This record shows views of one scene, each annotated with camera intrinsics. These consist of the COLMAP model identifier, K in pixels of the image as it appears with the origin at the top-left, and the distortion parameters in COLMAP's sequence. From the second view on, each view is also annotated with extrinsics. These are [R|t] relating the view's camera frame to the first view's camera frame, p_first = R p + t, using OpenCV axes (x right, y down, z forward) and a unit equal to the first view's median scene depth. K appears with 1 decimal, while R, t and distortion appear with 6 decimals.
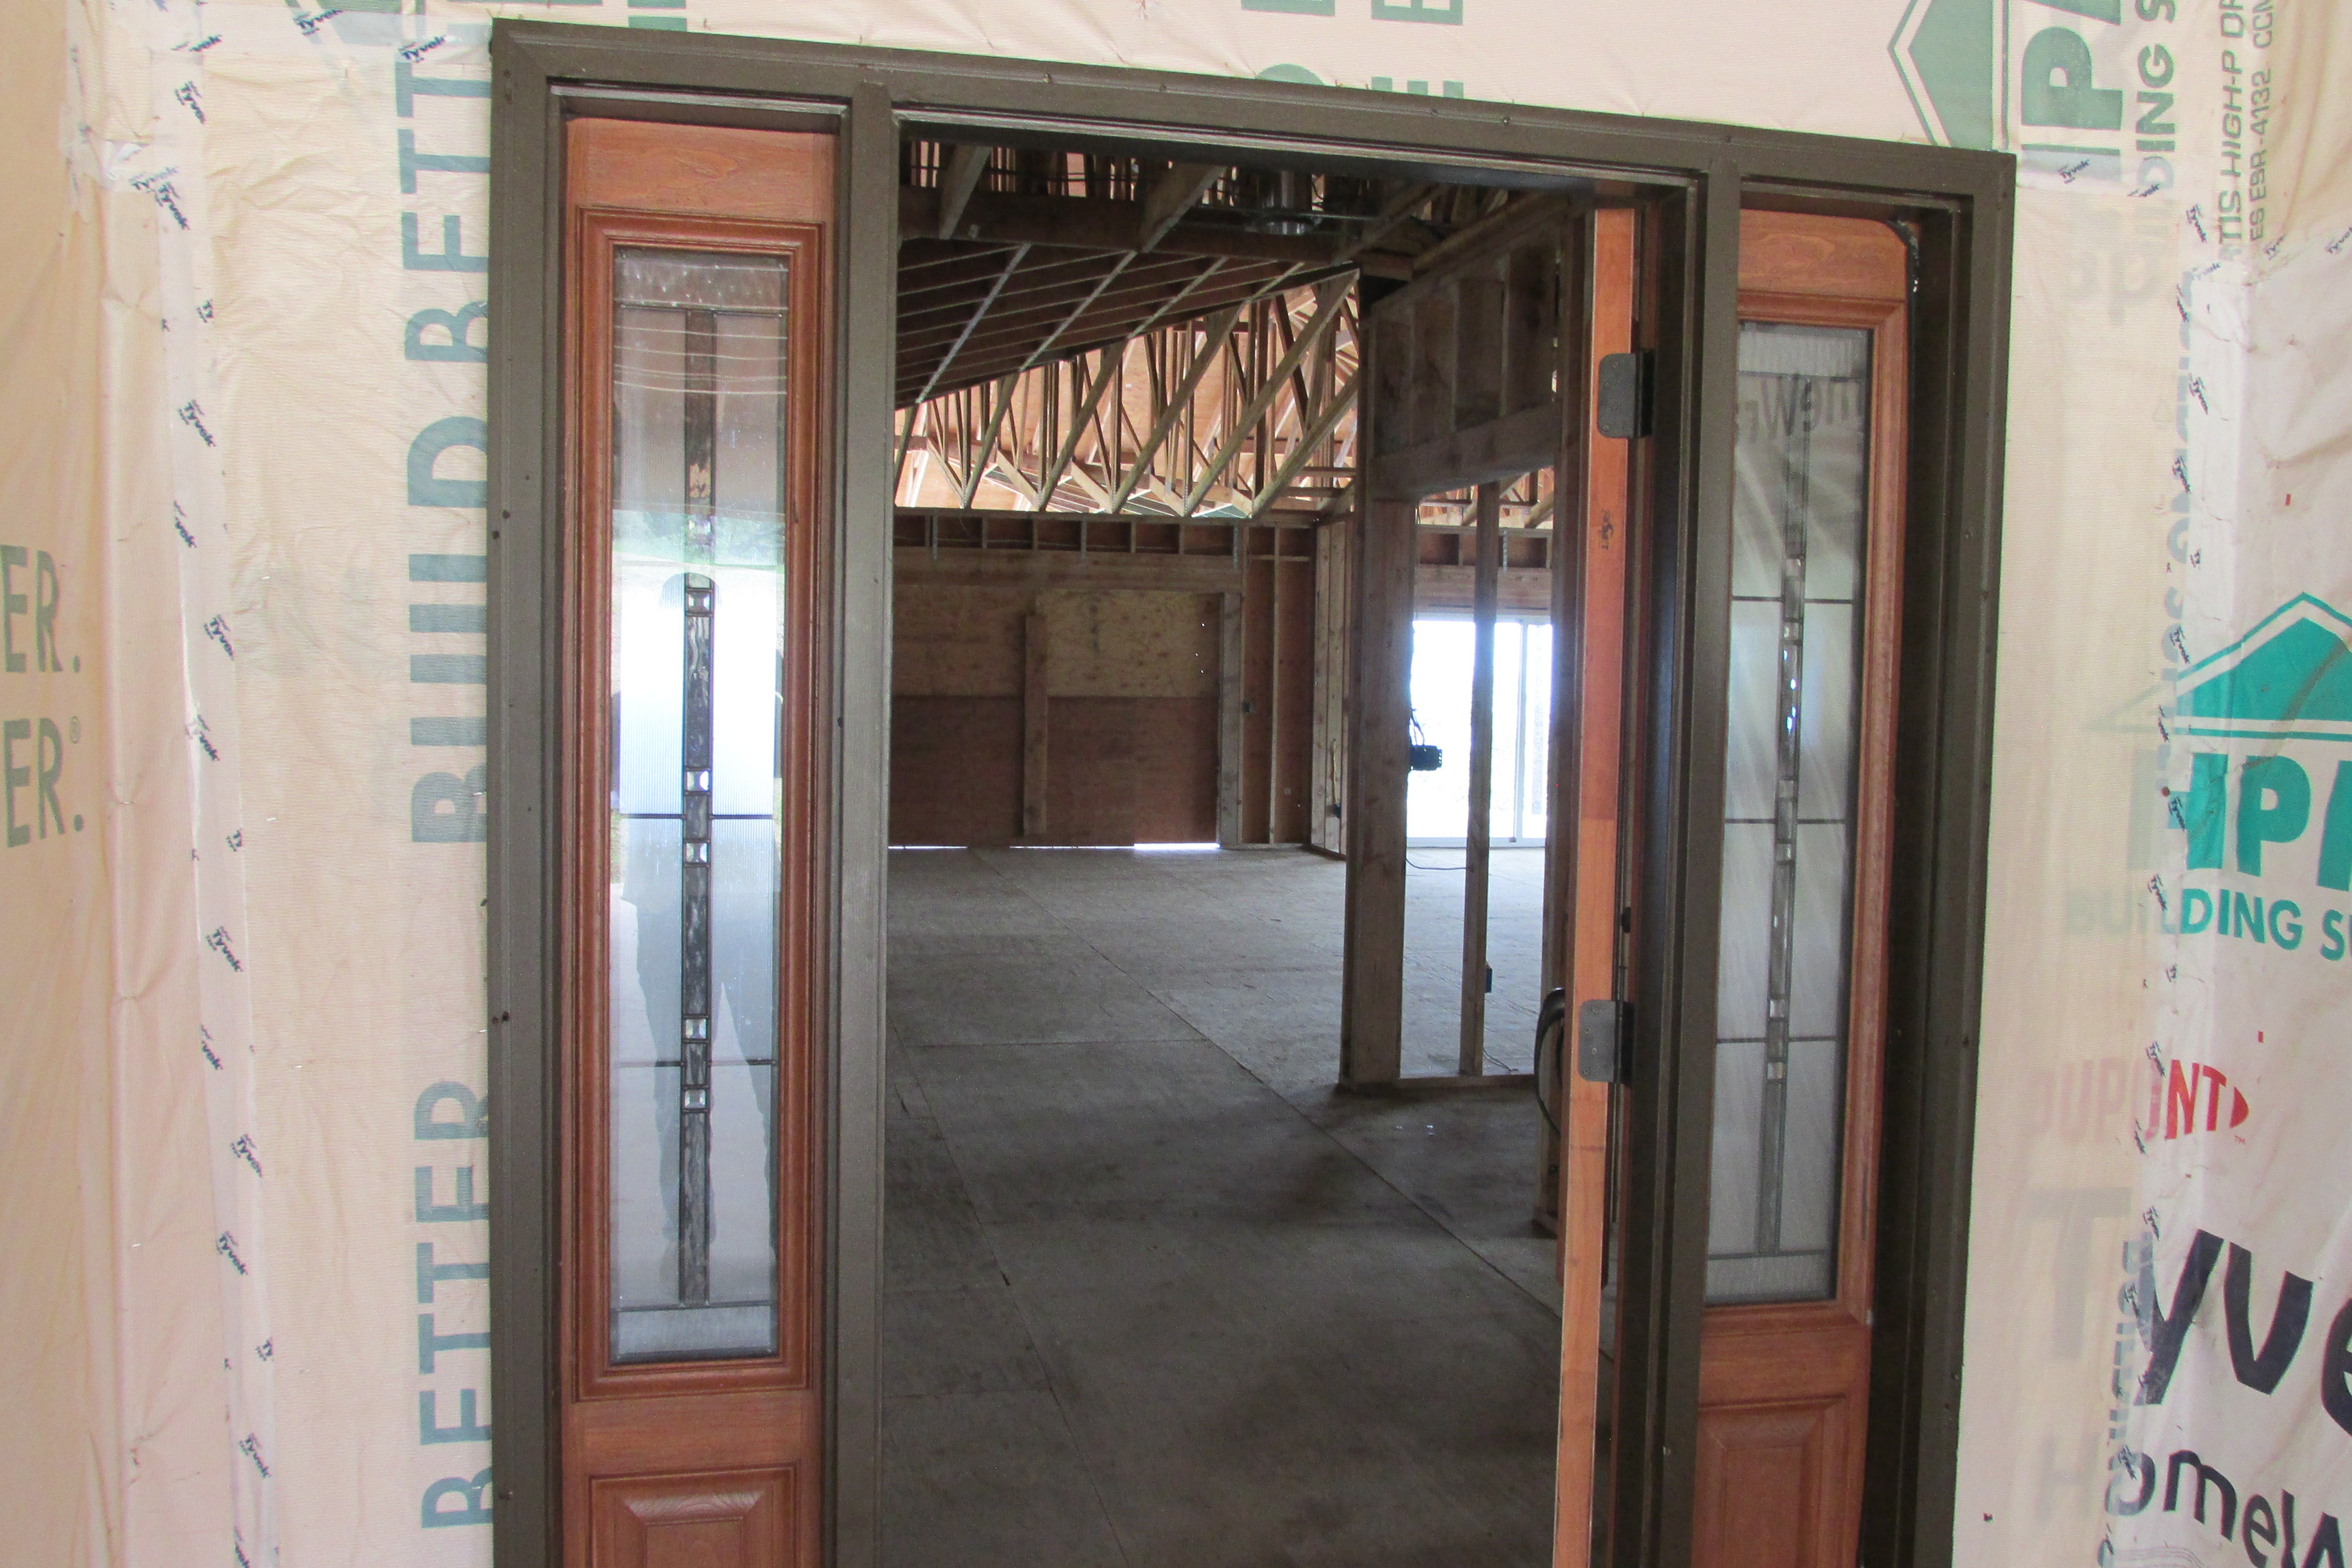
lens RADIAL K [[1933.6, 0, 1168.2], [0, 1933.6, 775.6], [0, 0, 1]] dist [-0.044248, 0.008764]
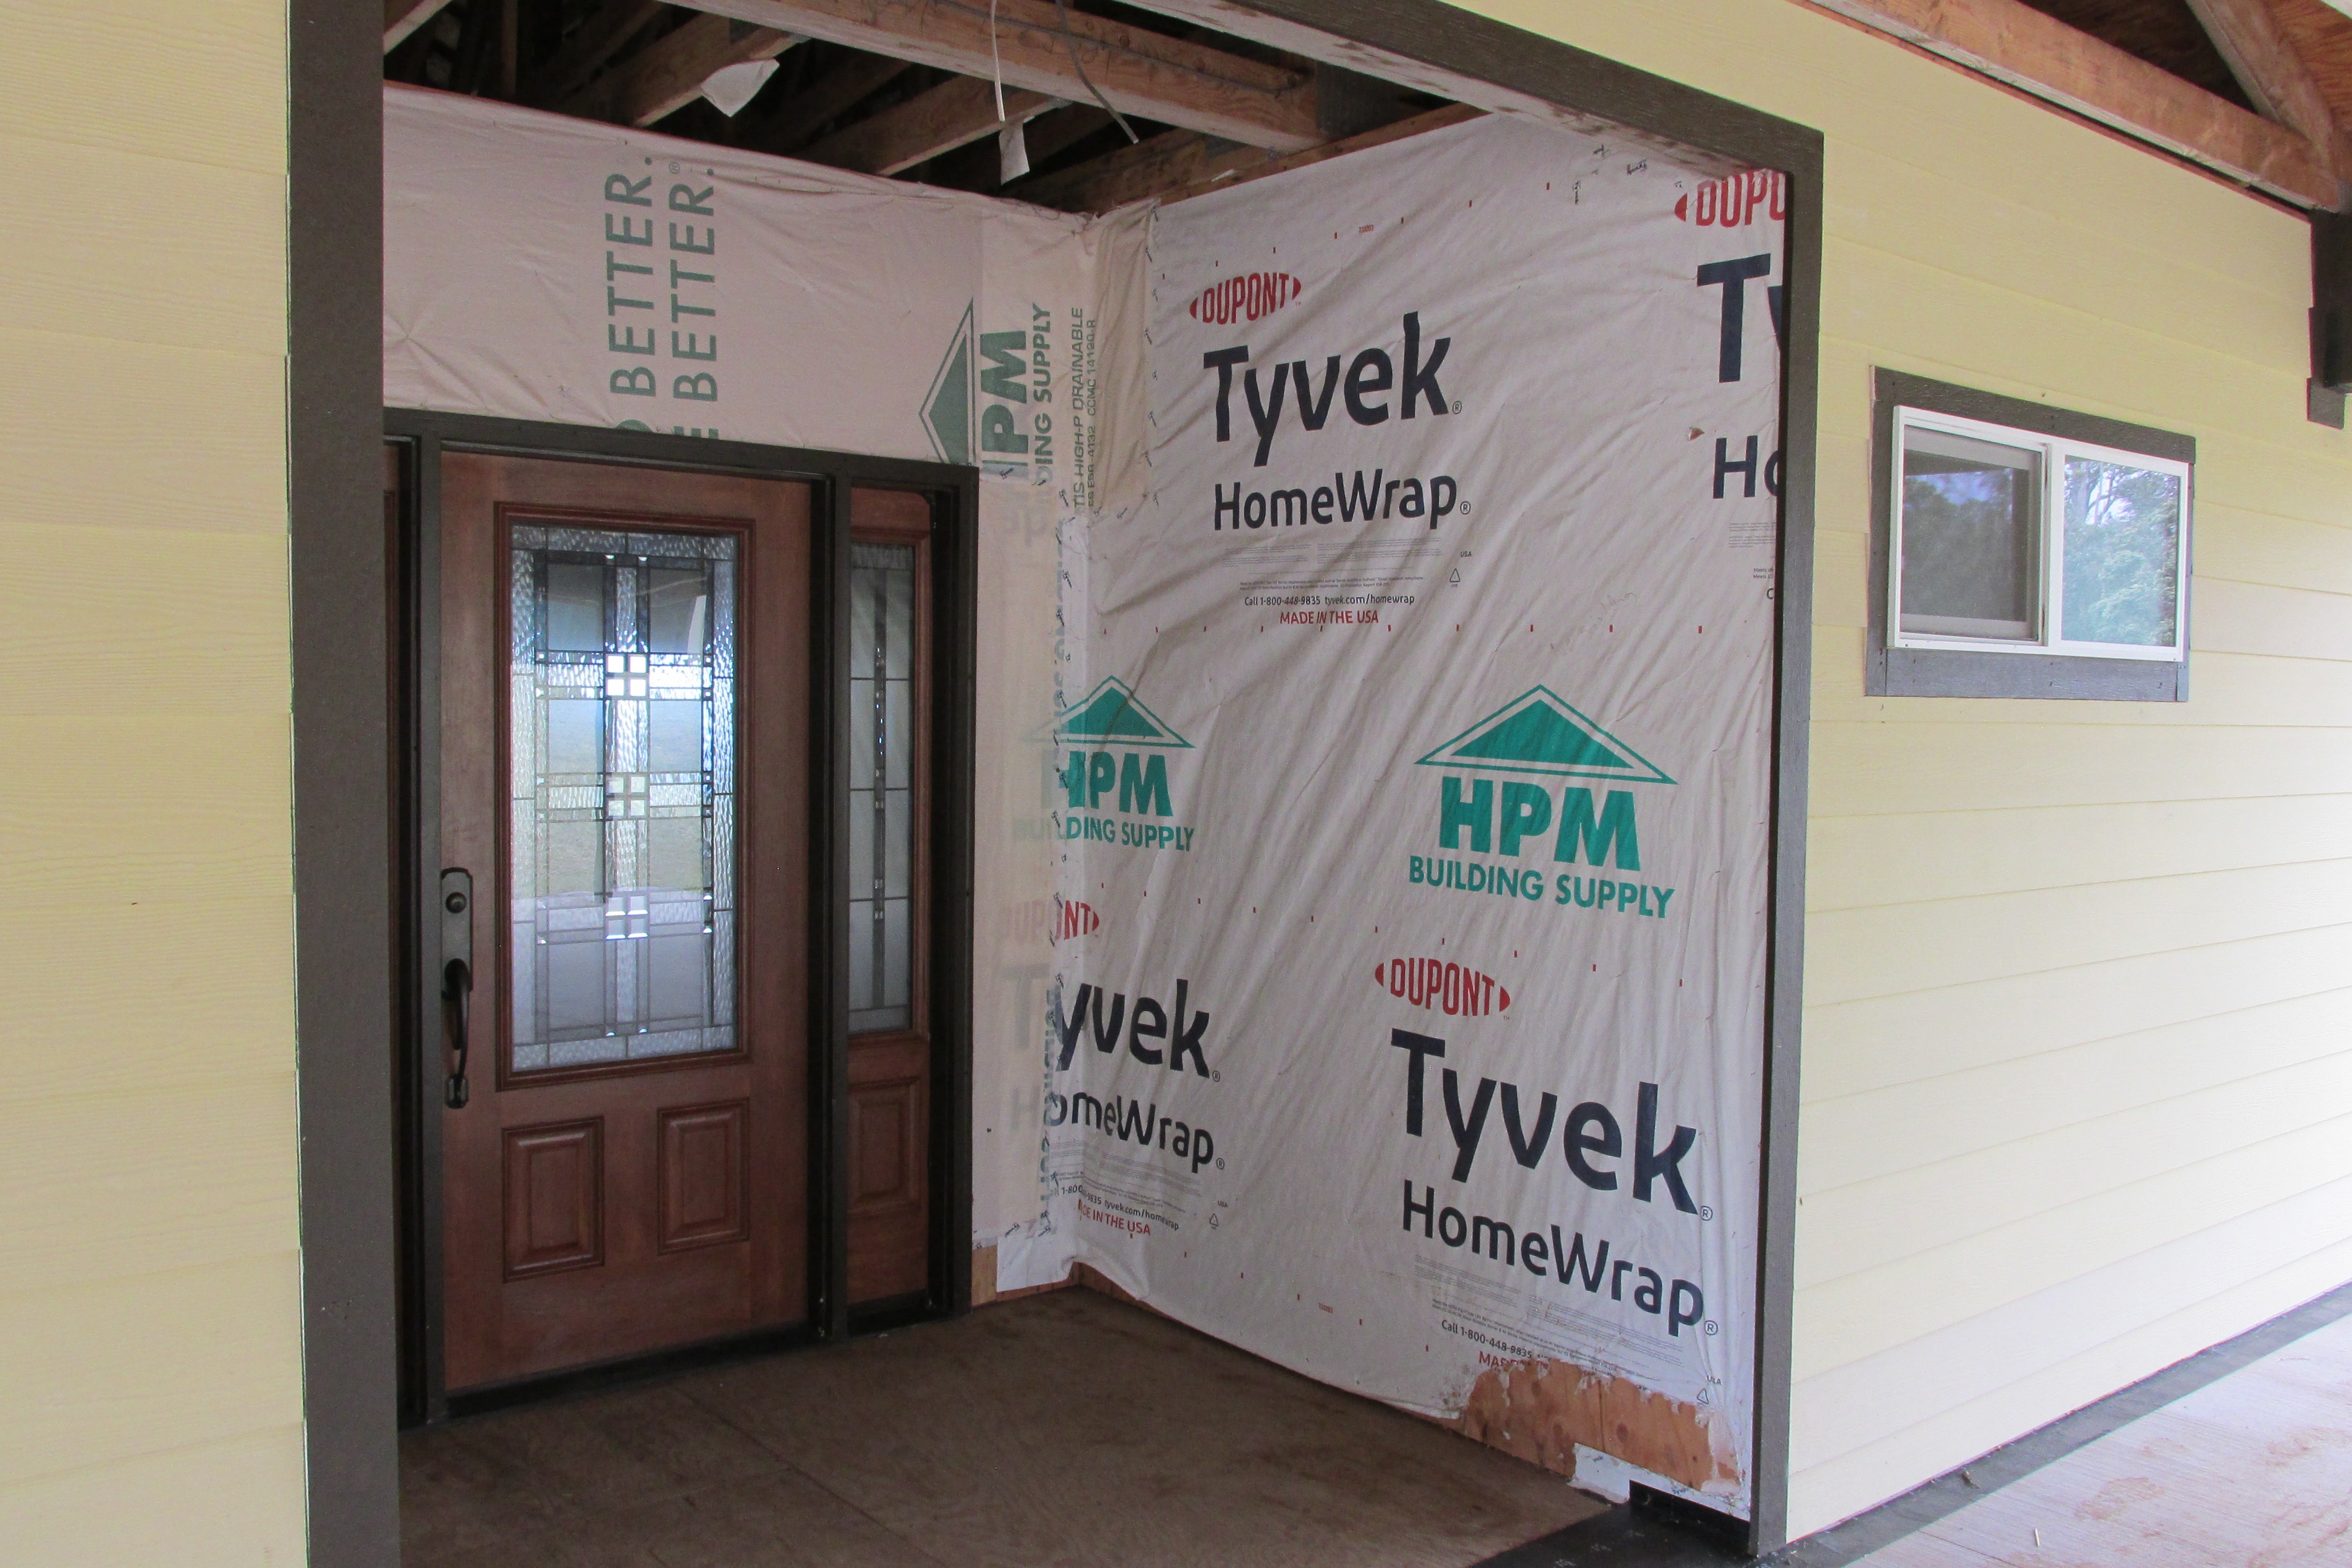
lens RADIAL K [[1933.6, 0, 1168.2], [0, 1933.6, 775.6], [0, 0, 1]] dist [-0.044248, 0.008764]
pose [[0.897449, -0.025592, 0.440376, -0.289436], [0.029139, 0.999575, -0.001293, 0.020090], [-0.440155, 0.013993, 0.897813, -0.920485]]
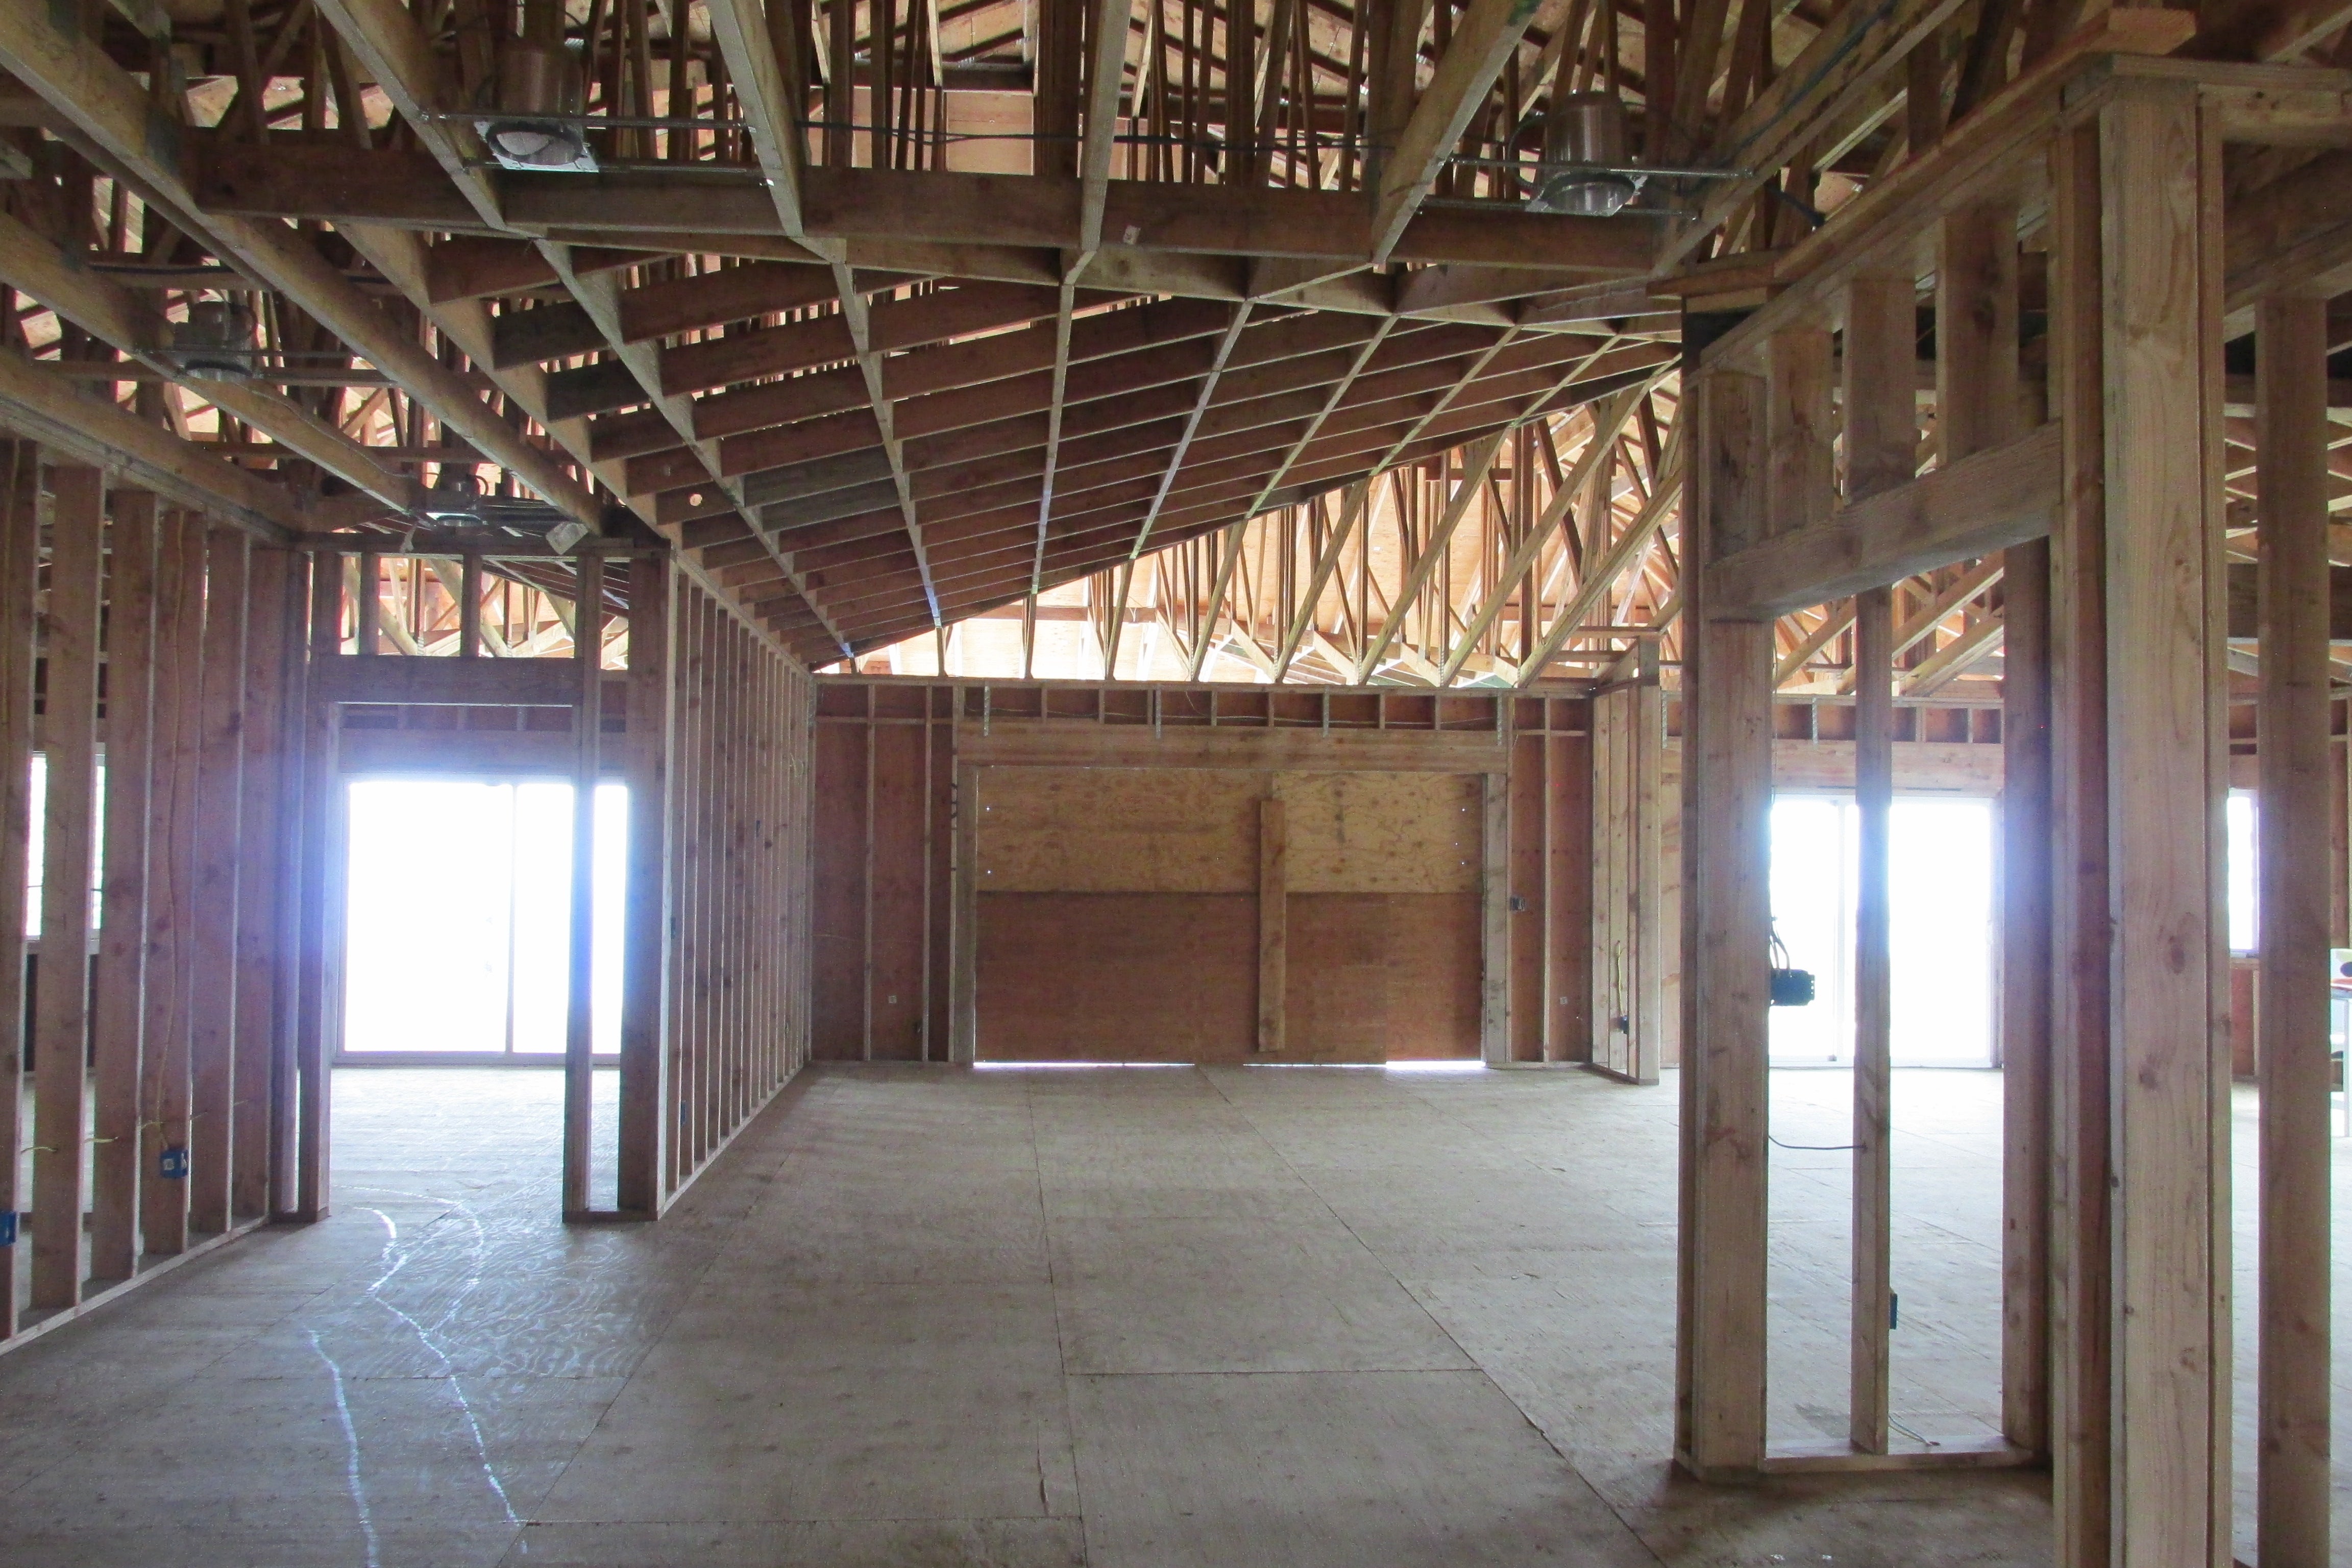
lens RADIAL K [[1993.0, 0, 1176.0], [0, 1993.0, 784.0], [0, 0, 1]] dist [-0.073762, 0.082311]
pose [[0.992272, -0.009977, -0.123677, 0.001534], [-0.001598, 0.995651, -0.093143, -0.018347], [0.124068, 0.092621, 0.987942, 0.309112]]
